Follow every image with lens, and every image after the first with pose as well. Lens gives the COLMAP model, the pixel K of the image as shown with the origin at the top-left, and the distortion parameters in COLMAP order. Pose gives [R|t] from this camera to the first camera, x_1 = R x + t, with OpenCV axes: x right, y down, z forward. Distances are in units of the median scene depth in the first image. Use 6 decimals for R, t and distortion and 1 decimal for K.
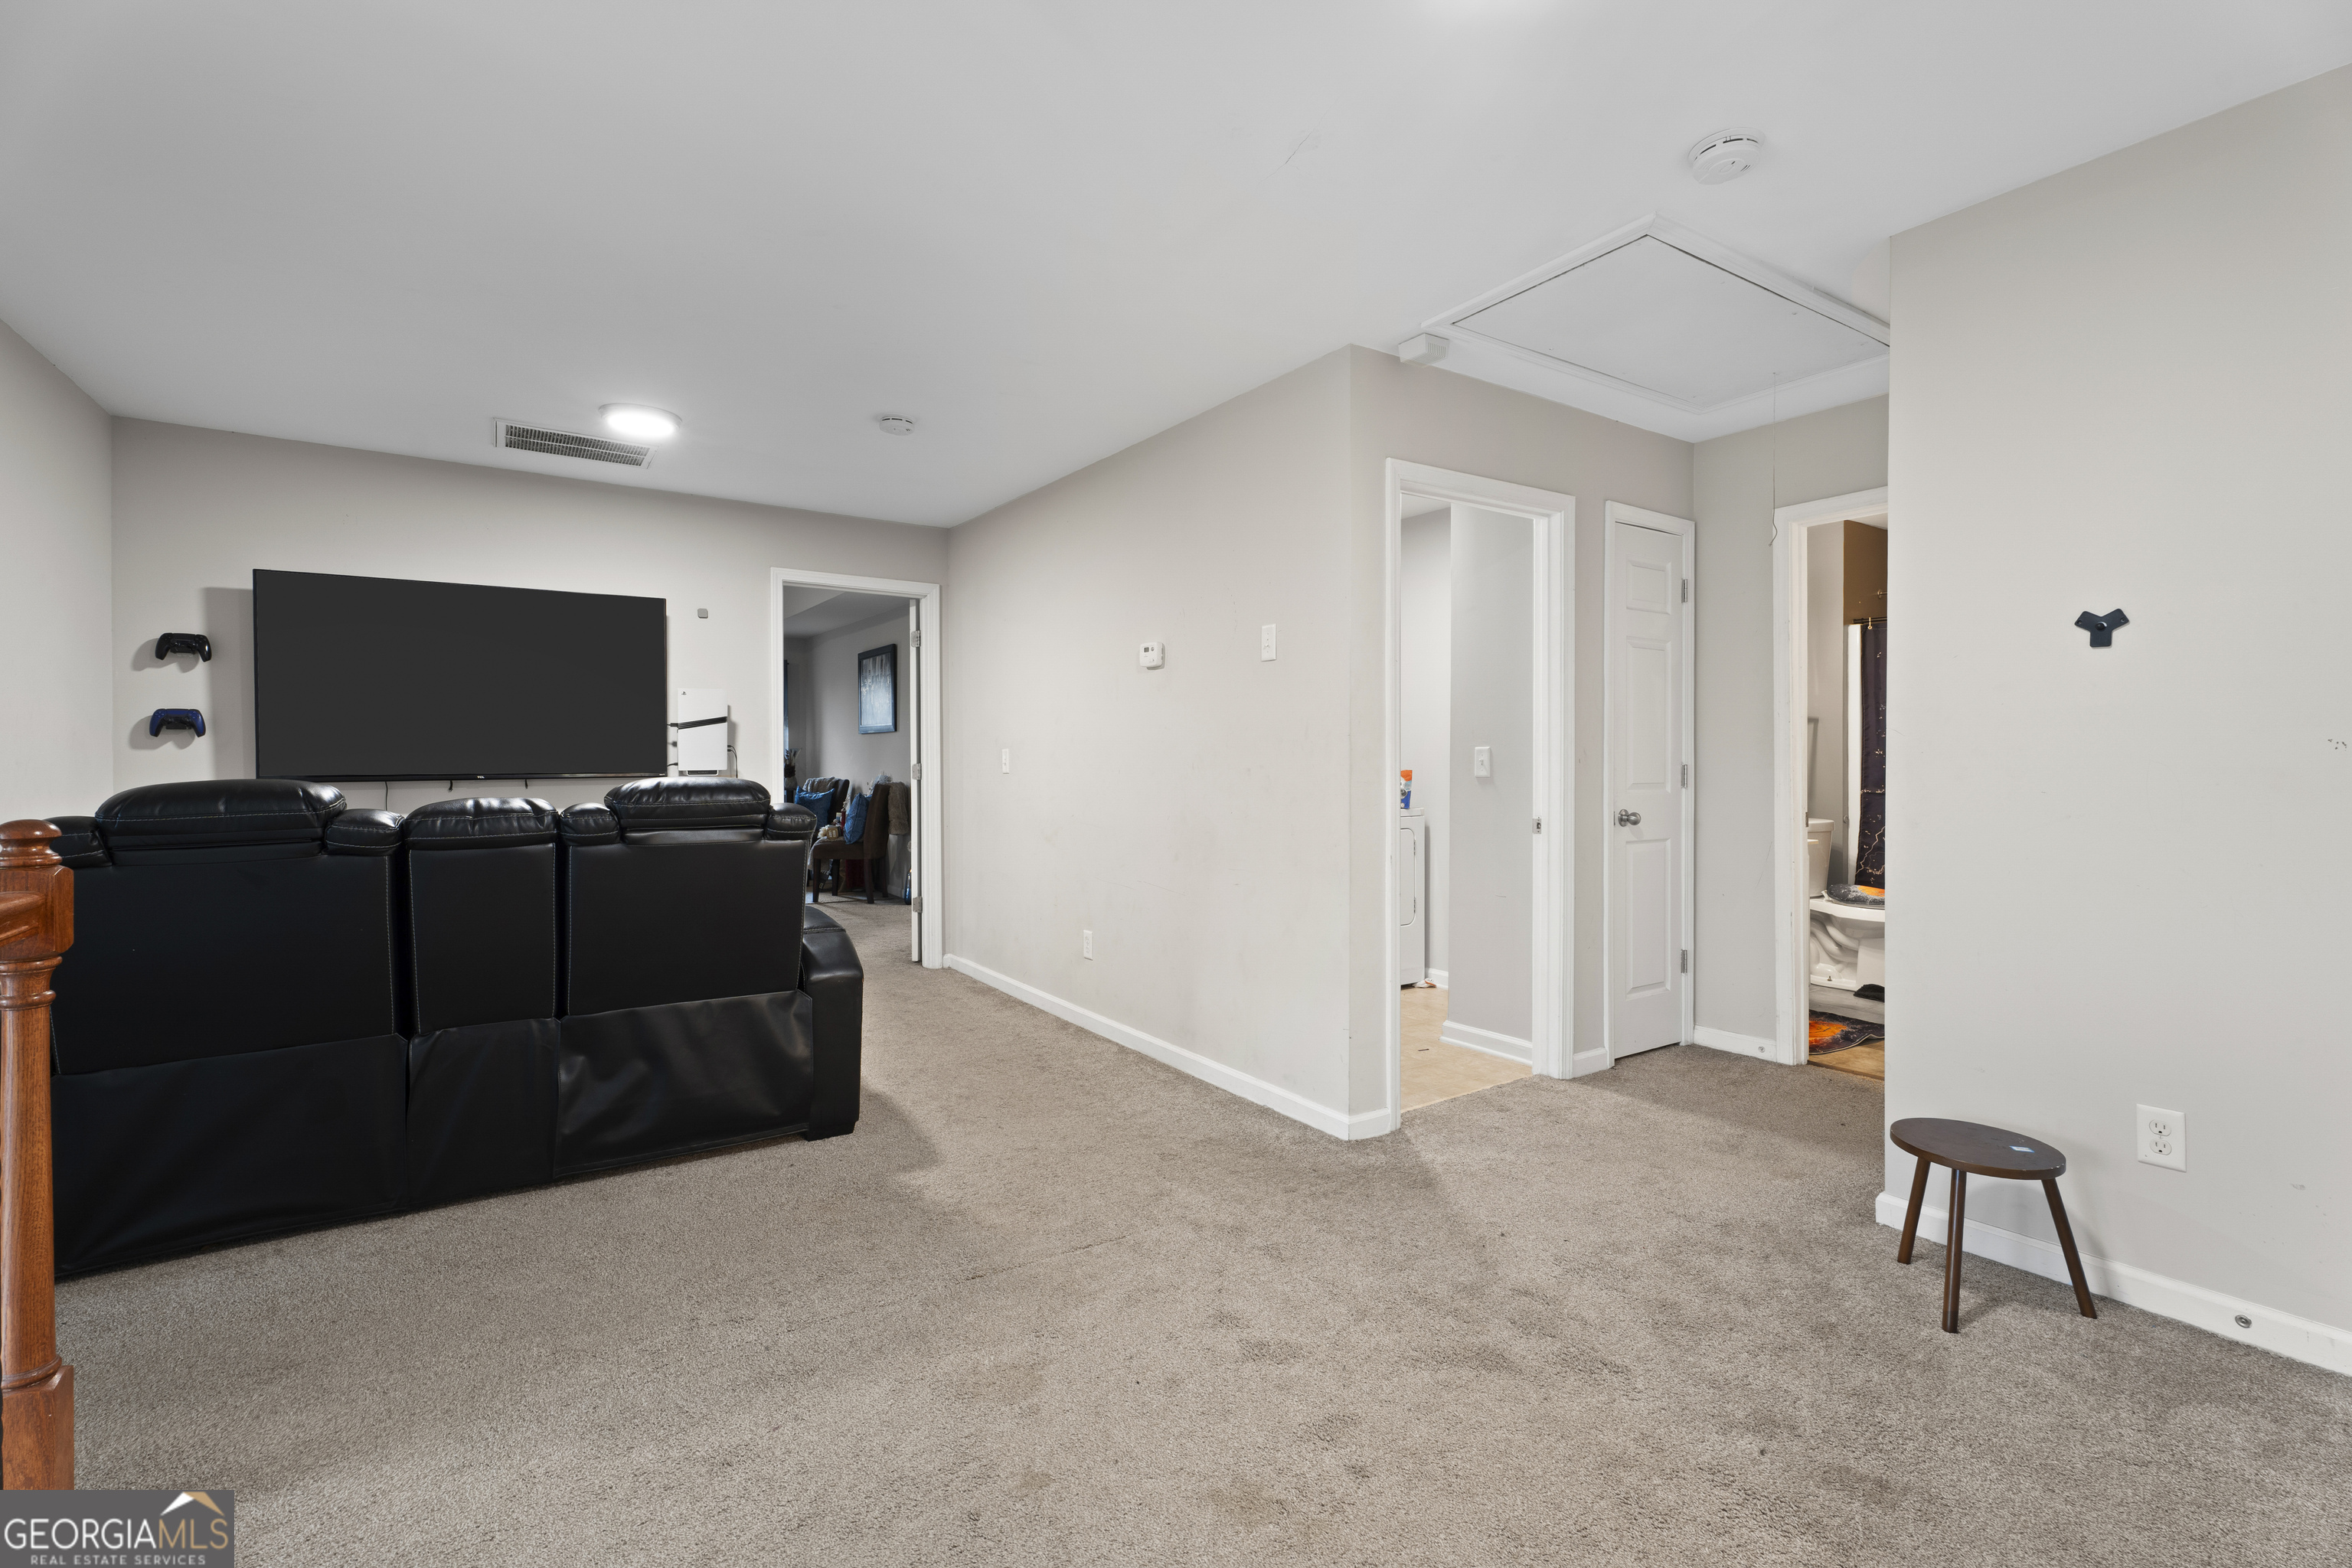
lens RADIAL K [[1038.0, 0, 1162.2], [0, 1038.0, 777.0], [0, 0, 1]] dist [0.001729, -0.000087]
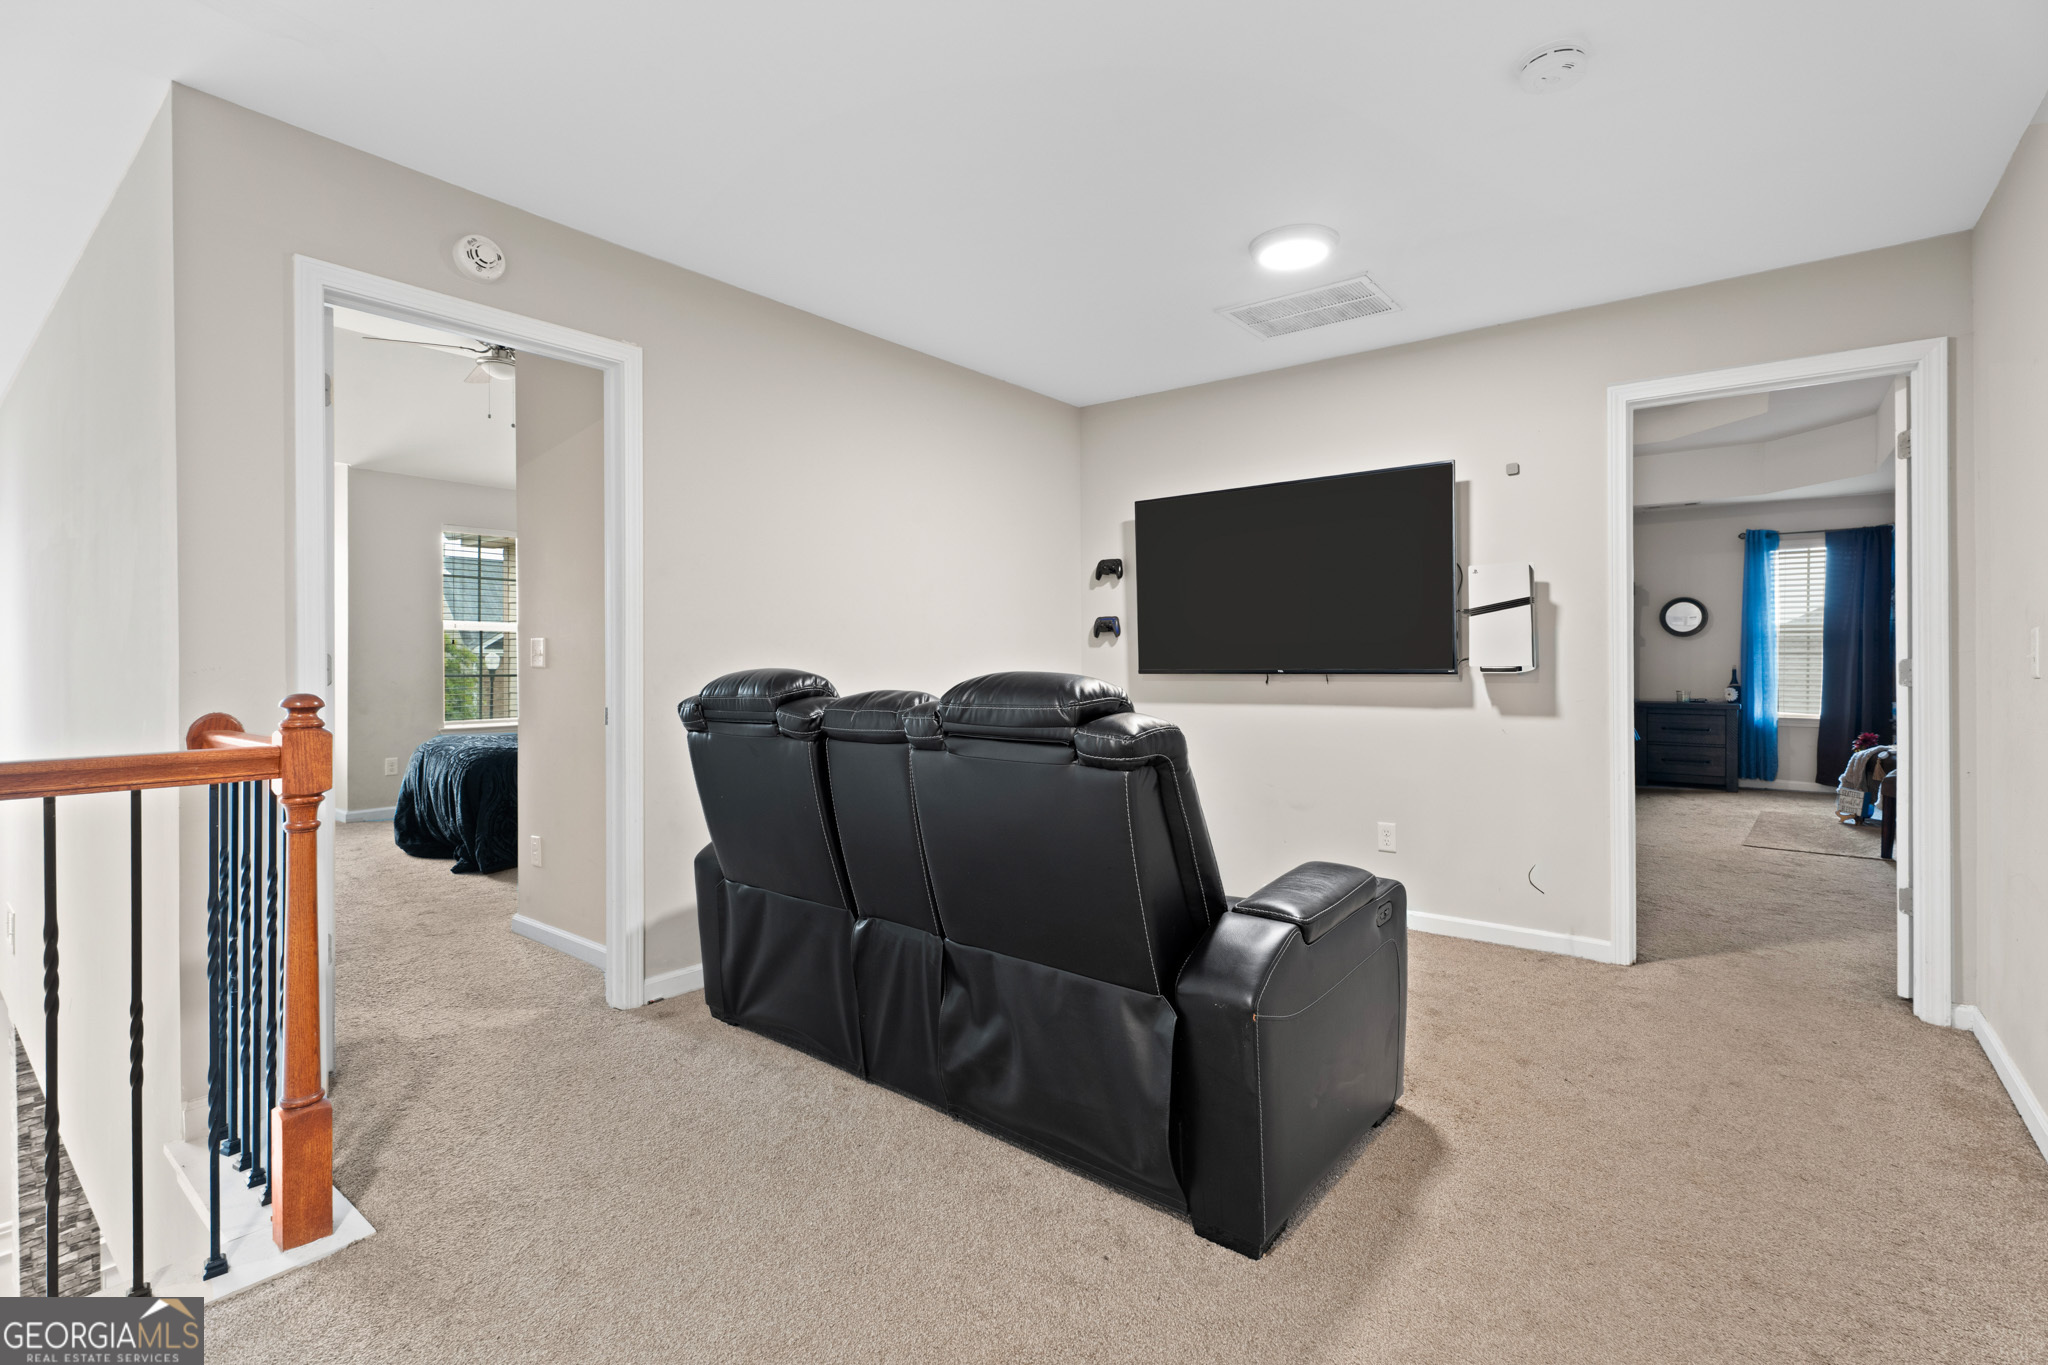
lens RADIAL K [[903.9, 0, 1026.2], [0, 903.9, 665.1], [0, 0, 1]] dist [0.001729, -0.000087]
pose [[0.317714, 0.008081, -0.948152, 0.102668], [-0.012890, 0.999908, 0.004203, -0.005519], [0.948099, 0.010886, 0.317789, 0.439840]]
